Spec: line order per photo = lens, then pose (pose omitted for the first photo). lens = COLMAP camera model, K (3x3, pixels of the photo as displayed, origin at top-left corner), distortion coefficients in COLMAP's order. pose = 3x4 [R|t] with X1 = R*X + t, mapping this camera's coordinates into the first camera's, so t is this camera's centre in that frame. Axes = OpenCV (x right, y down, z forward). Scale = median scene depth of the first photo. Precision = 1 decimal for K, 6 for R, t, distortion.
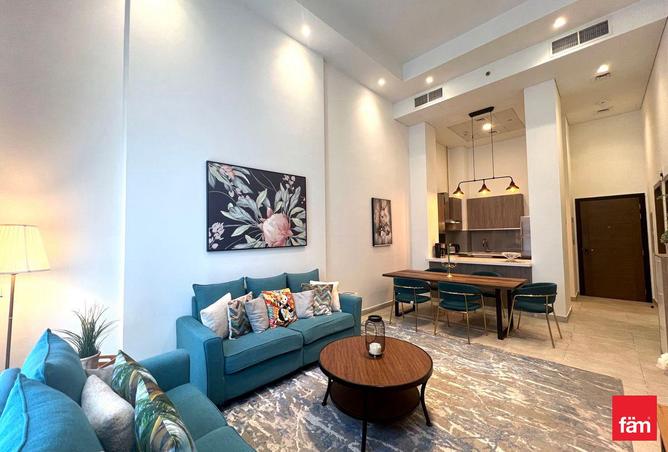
lens RADIAL K [[269.6, 0, 332.1], [0, 269.6, 225.5], [0, 0, 1]] dist [0.000442, 0.000081]
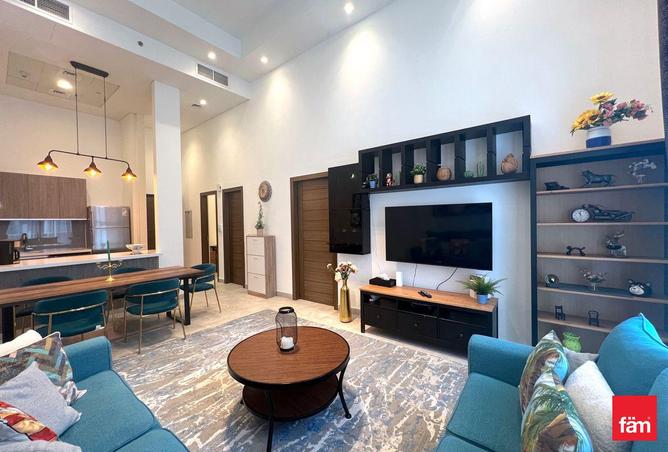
lens RADIAL K [[269.6, 0, 332.1], [0, 269.6, 225.5], [0, 0, 1]] dist [0.000442, 0.000081]
pose [[-0.122188, 0.002566, 0.992504, -0.563840], [-0.022522, 0.999732, -0.005357, 0.038902], [-0.992251, -0.023007, -0.122097, 0.696023]]
